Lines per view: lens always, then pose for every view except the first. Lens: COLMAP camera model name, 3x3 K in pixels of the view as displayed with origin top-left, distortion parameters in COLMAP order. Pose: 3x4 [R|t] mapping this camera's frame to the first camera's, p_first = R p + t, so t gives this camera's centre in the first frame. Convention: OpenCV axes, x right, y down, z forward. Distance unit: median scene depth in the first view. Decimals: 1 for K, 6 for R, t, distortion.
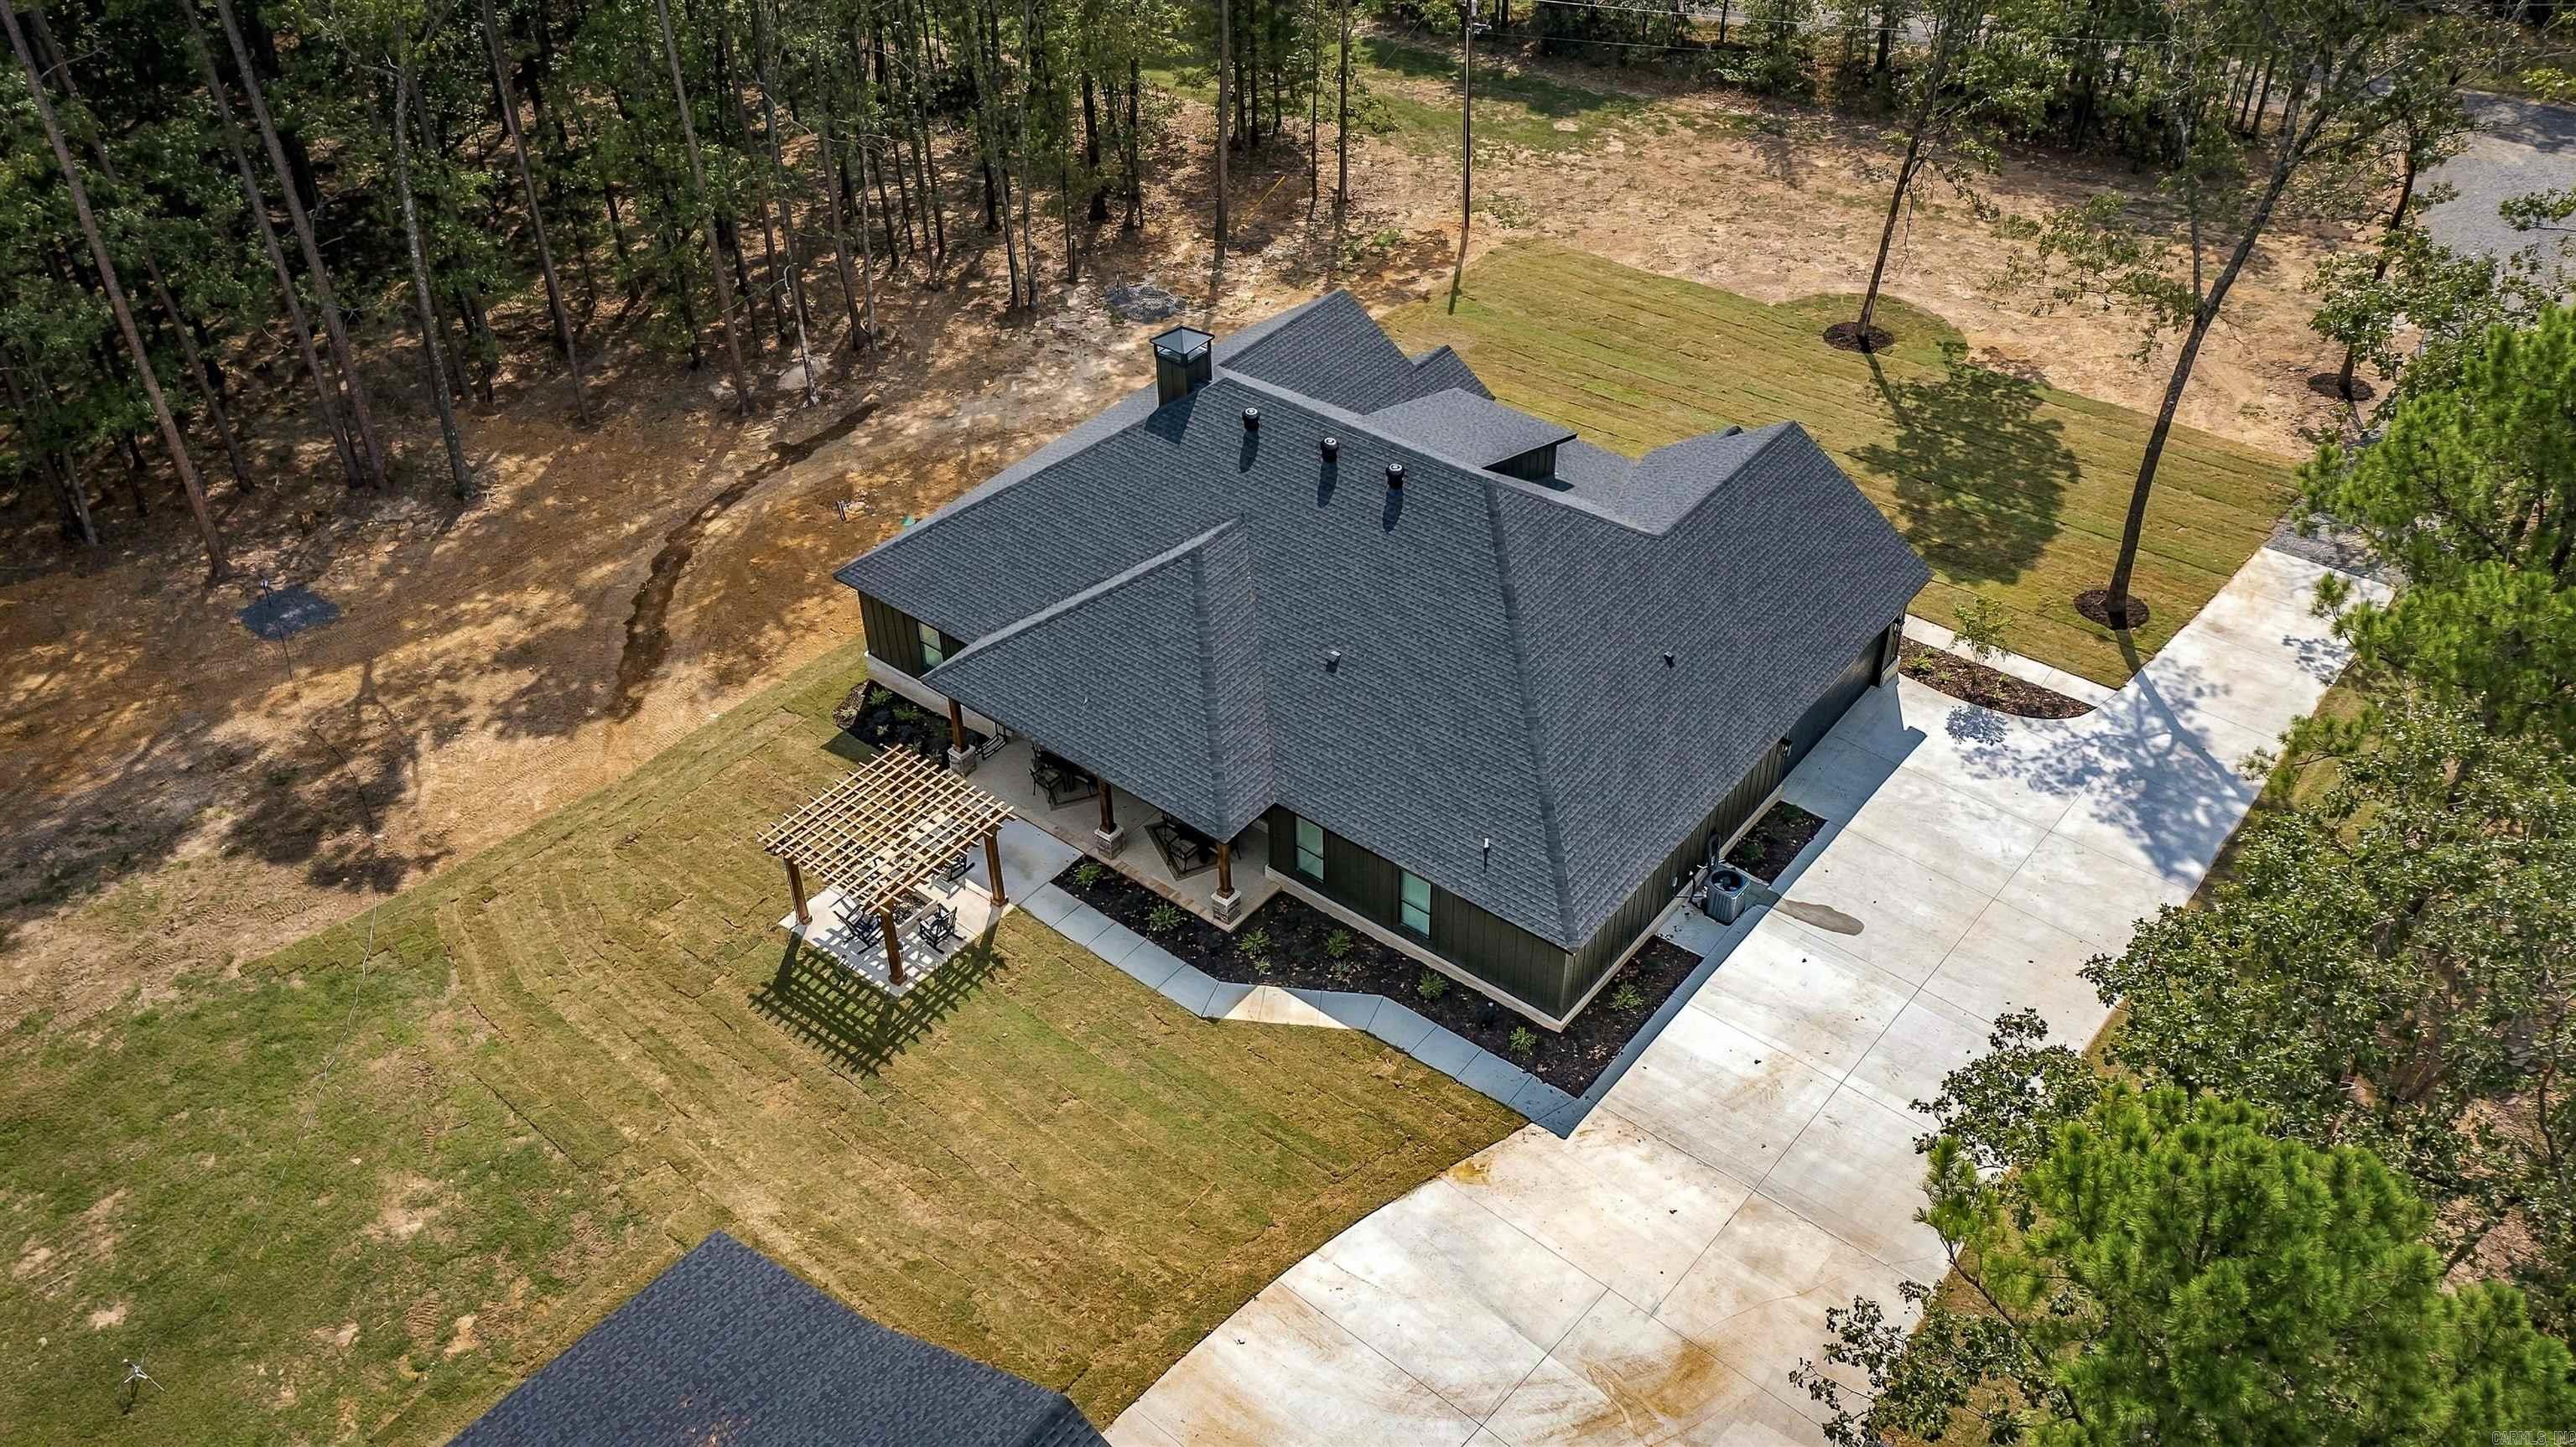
lens RADIAL K [[2053.2, 0, 1298.8], [0, 2053.2, 723.2], [0, 0, 1]] dist [0.007023, 0.012599]
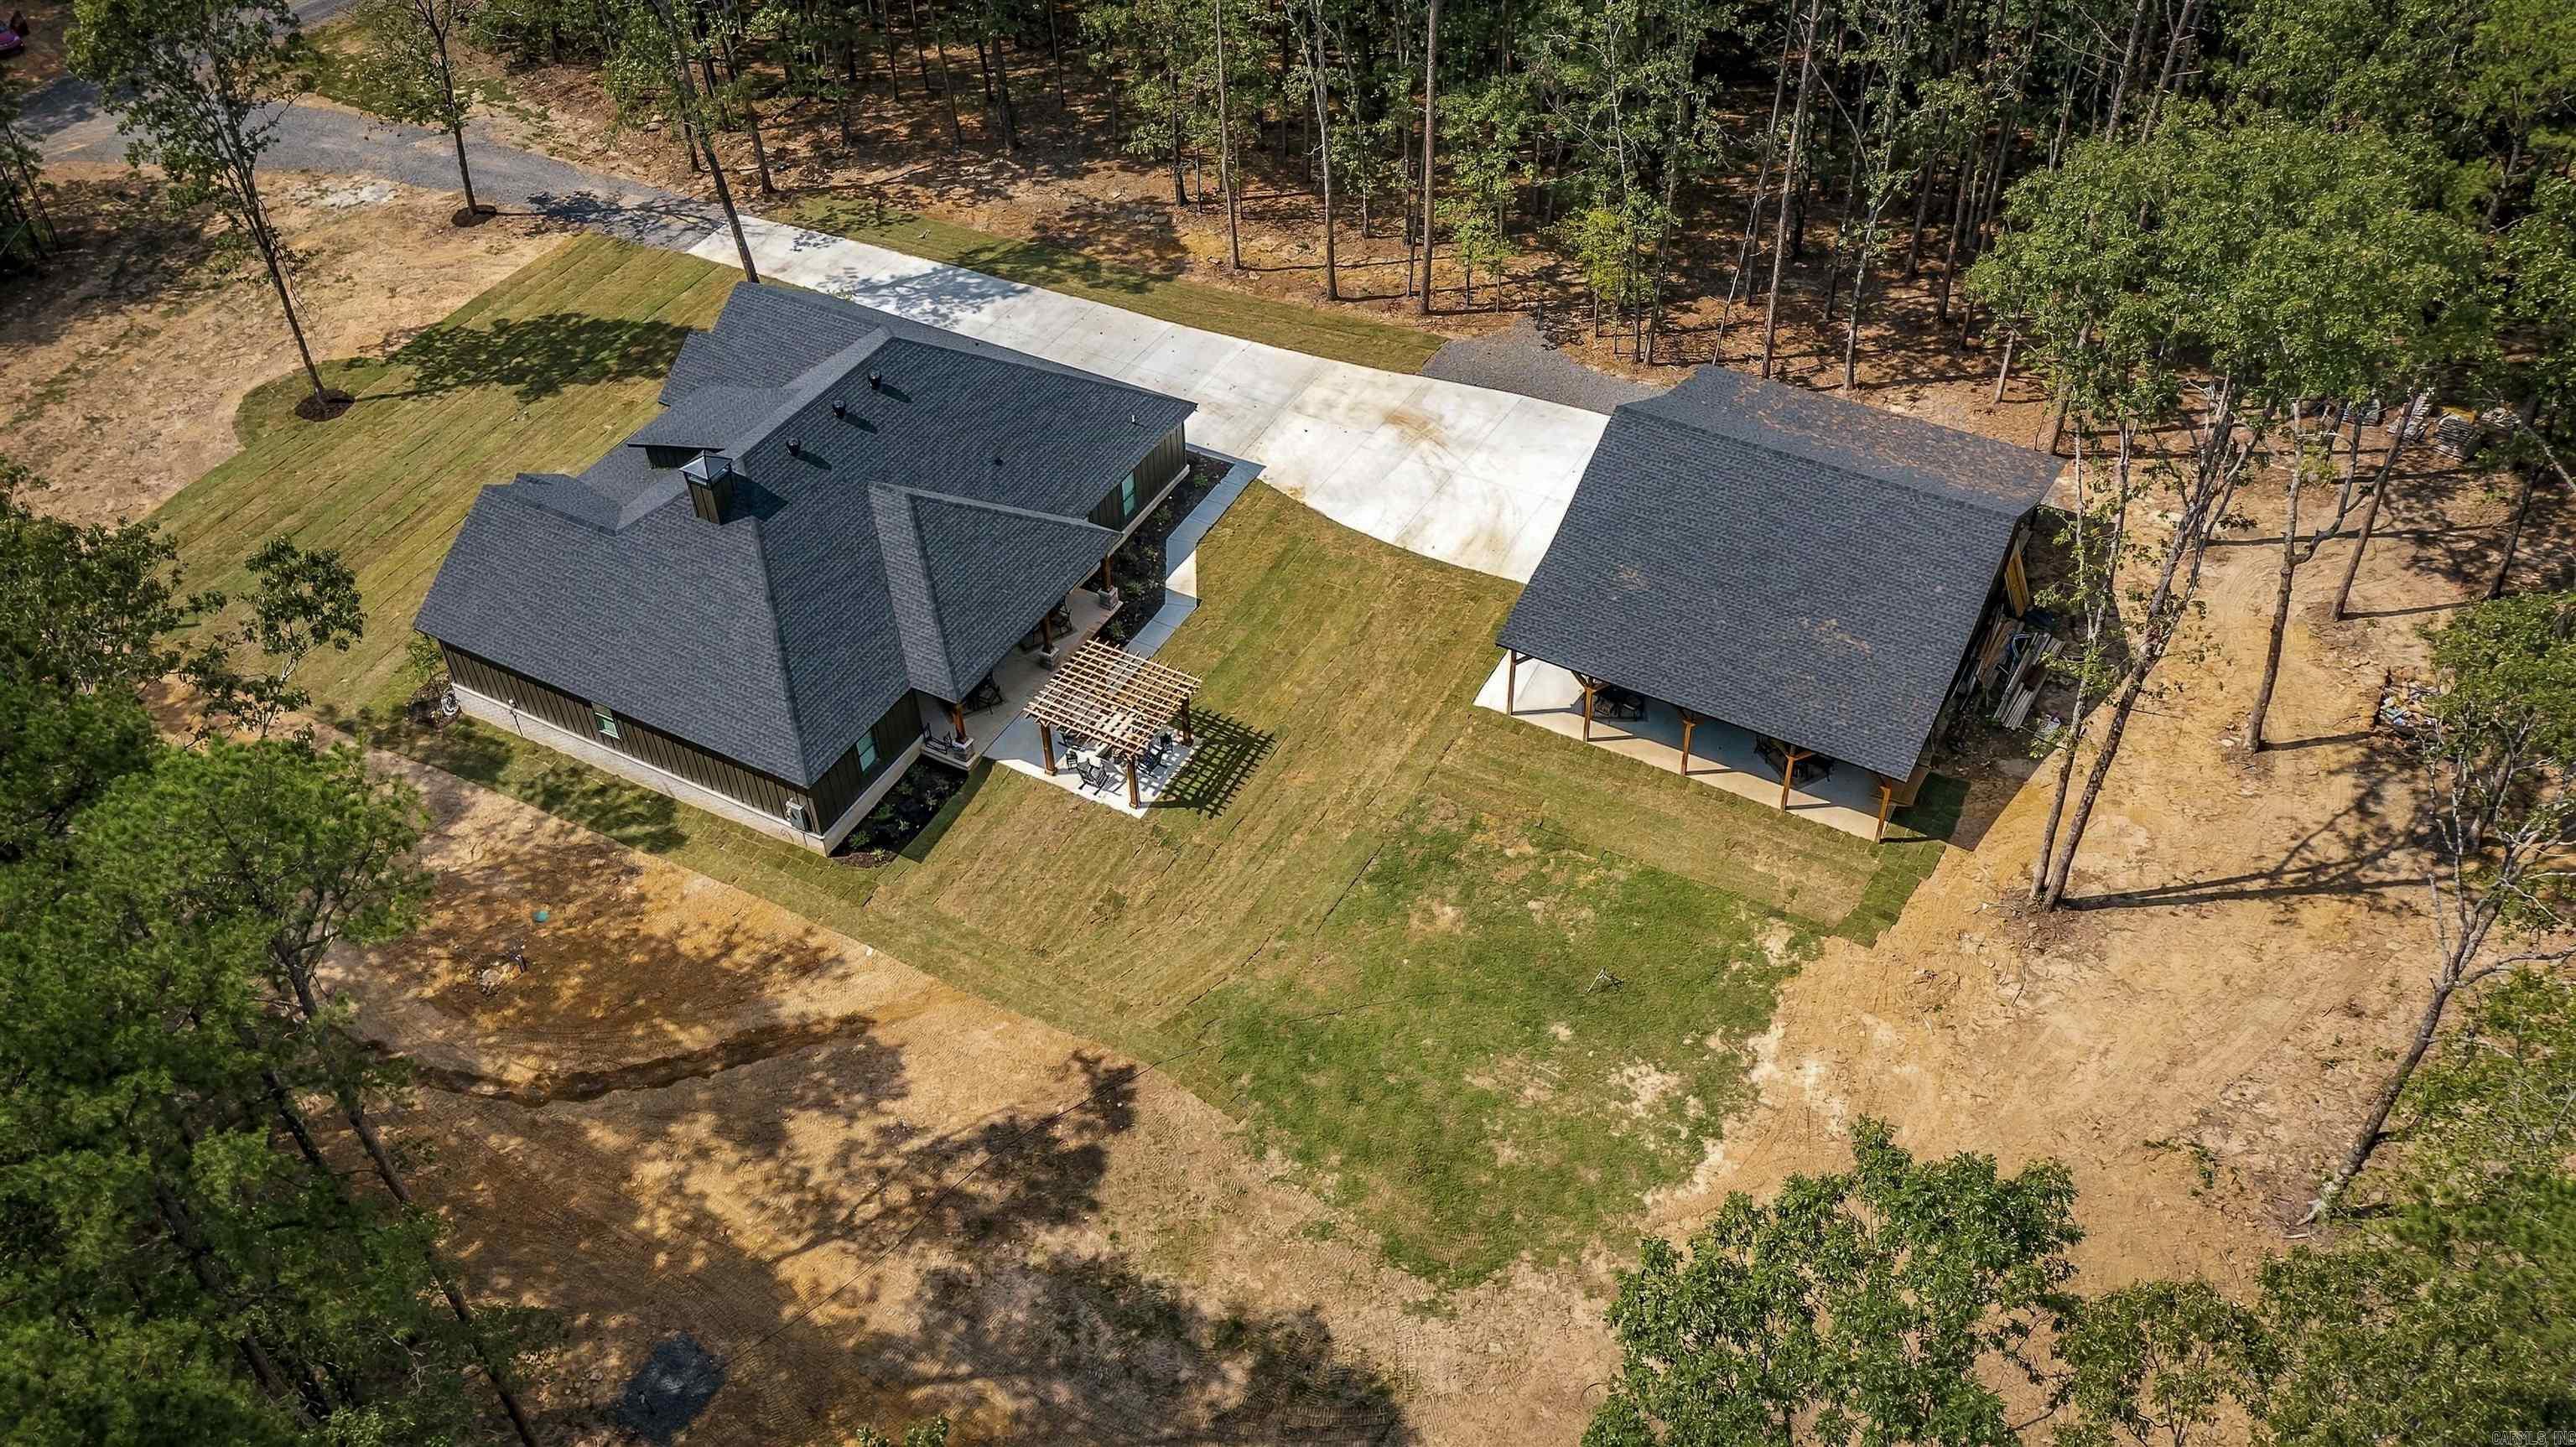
lens RADIAL K [[2053.2, 0, 1276.6], [0, 2053.2, 715.9], [0, 0, 1]] dist [0.007023, 0.012599]
pose [[-0.164457, -0.650534, 0.741458, -0.935030], [0.633516, 0.506501, 0.584906, -0.510558], [-0.756050, 0.565917, 0.328826, 0.345228]]
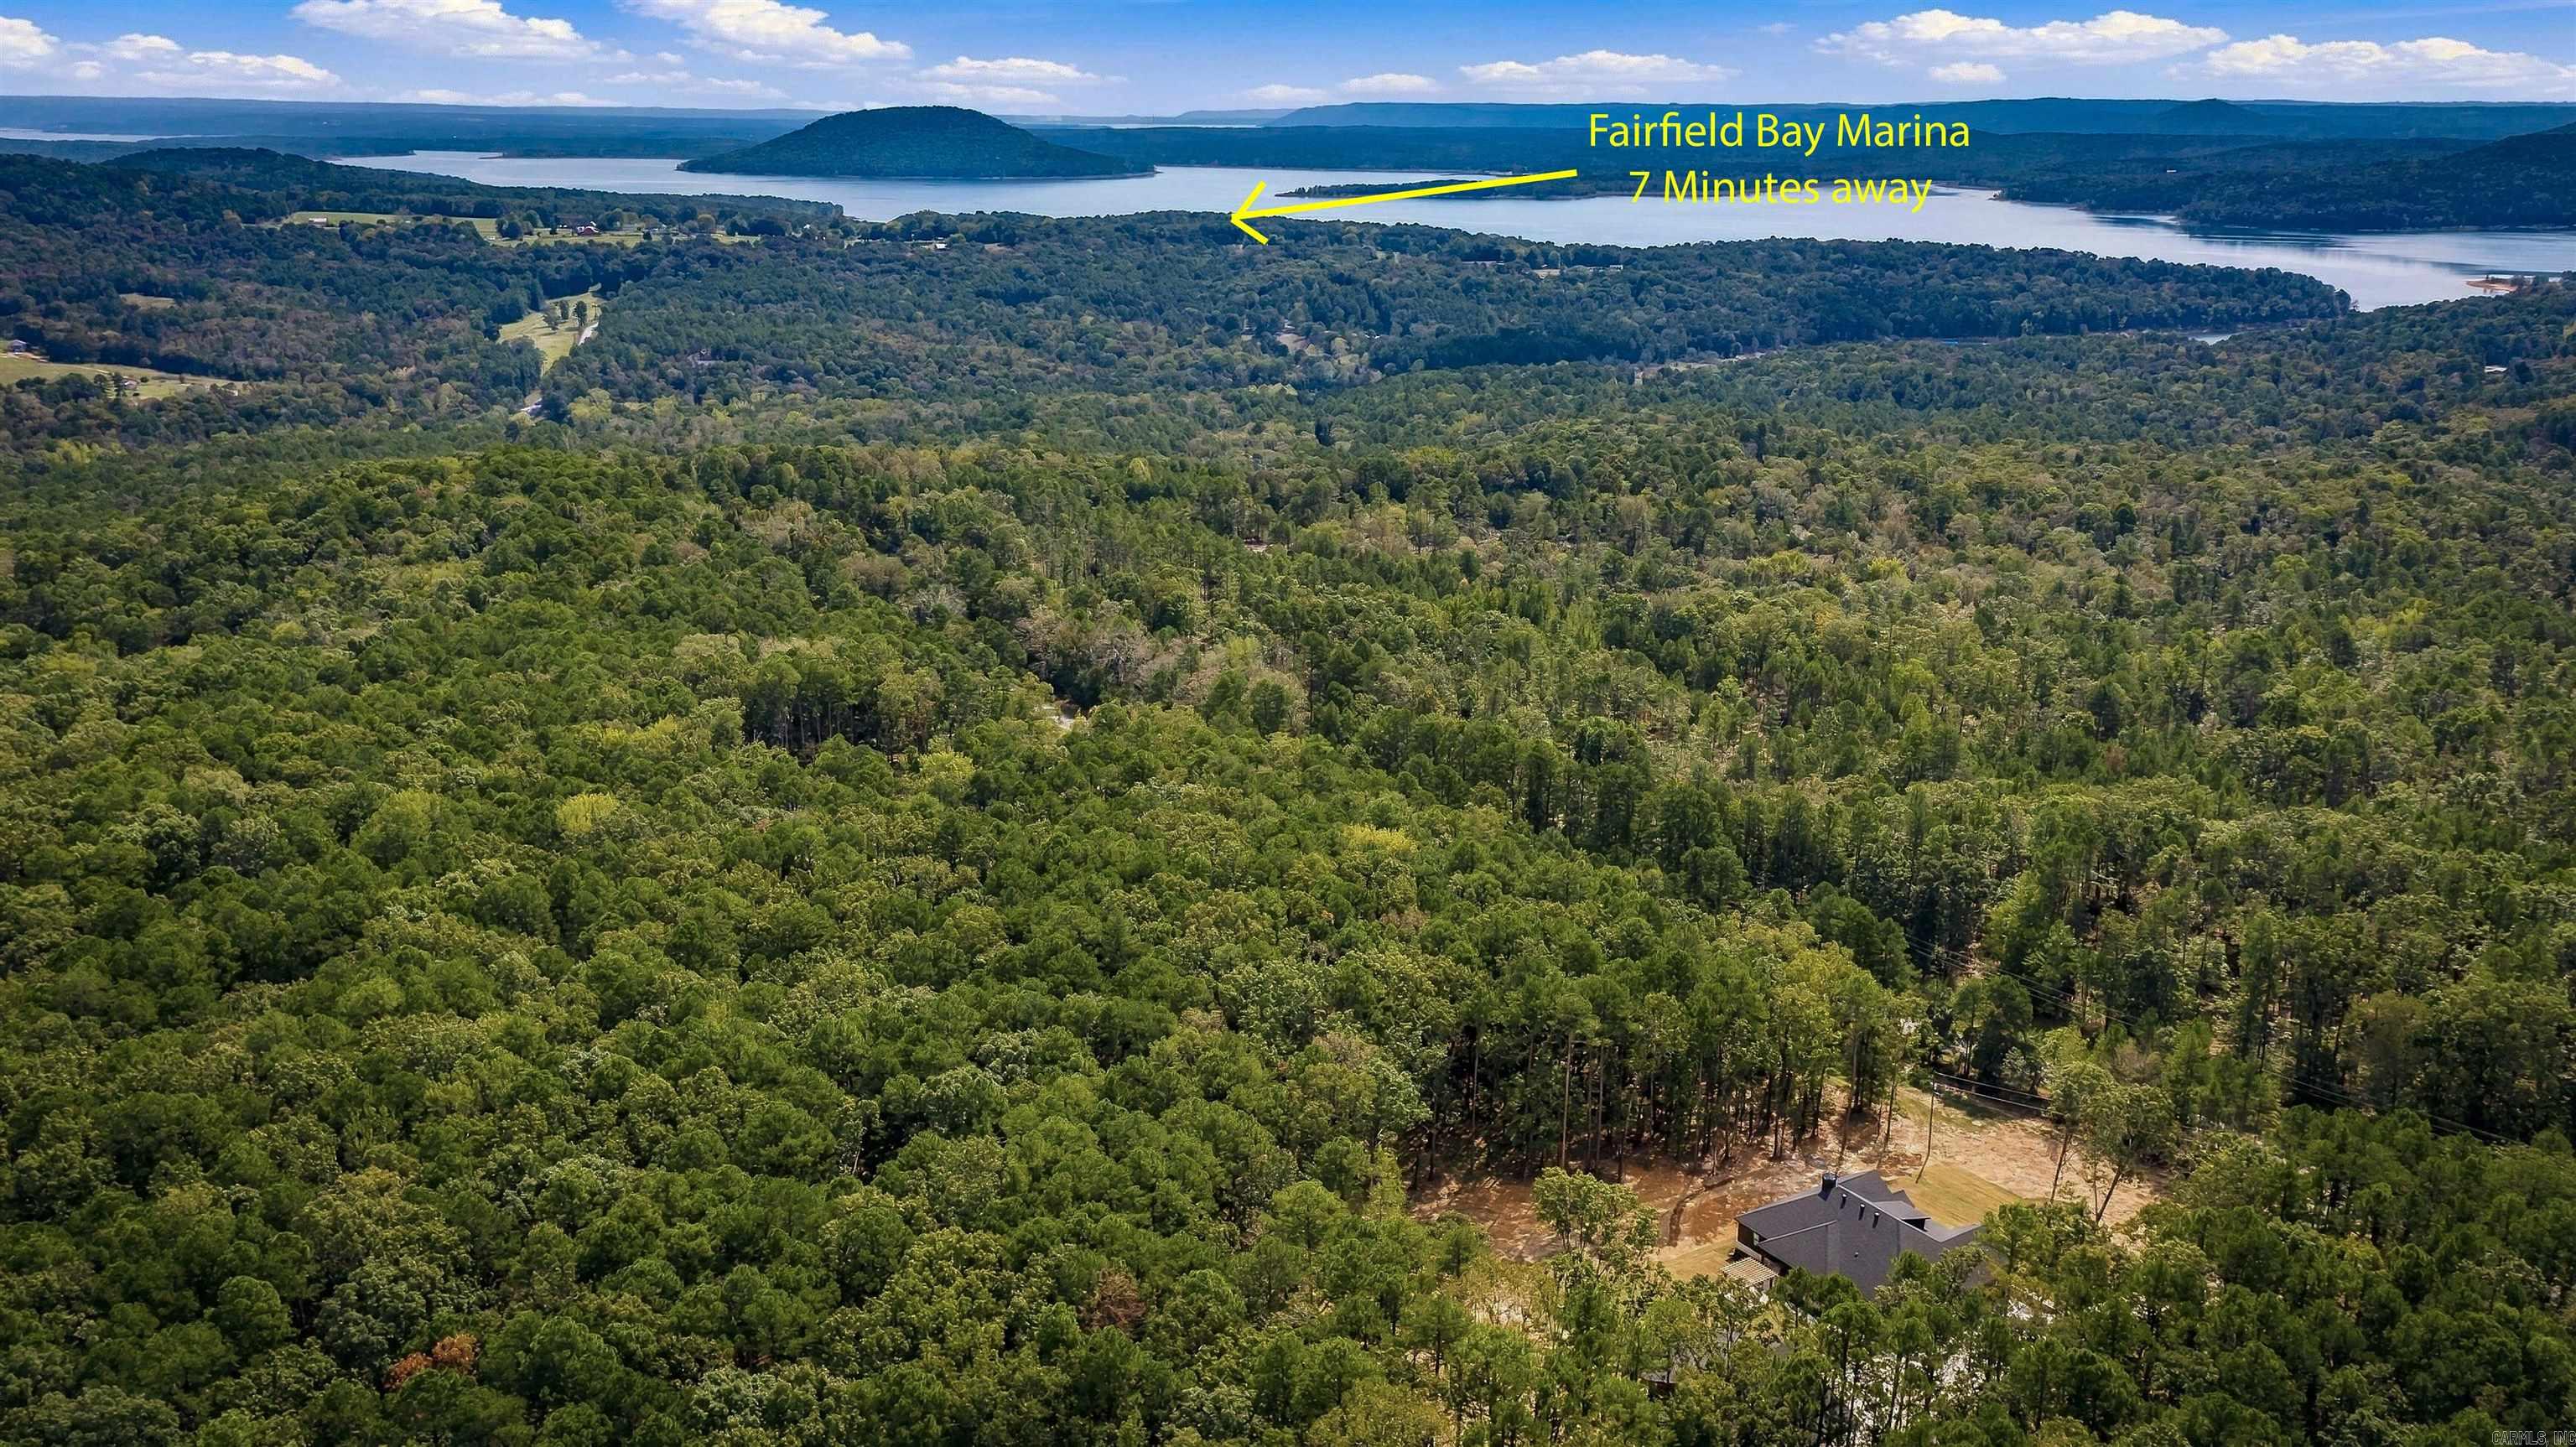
lens RADIAL K [[2053.2, 0, 1287.8], [0, 2053.2, 720.7], [0, 0, 1]] dist [0.007023, 0.012599]
pose [[0.943640, 0.105309, -0.313773, 0.093643], [-0.215600, 0.914878, -0.341344, 0.516189], [0.251118, 0.389755, 0.886020, -2.726522]]
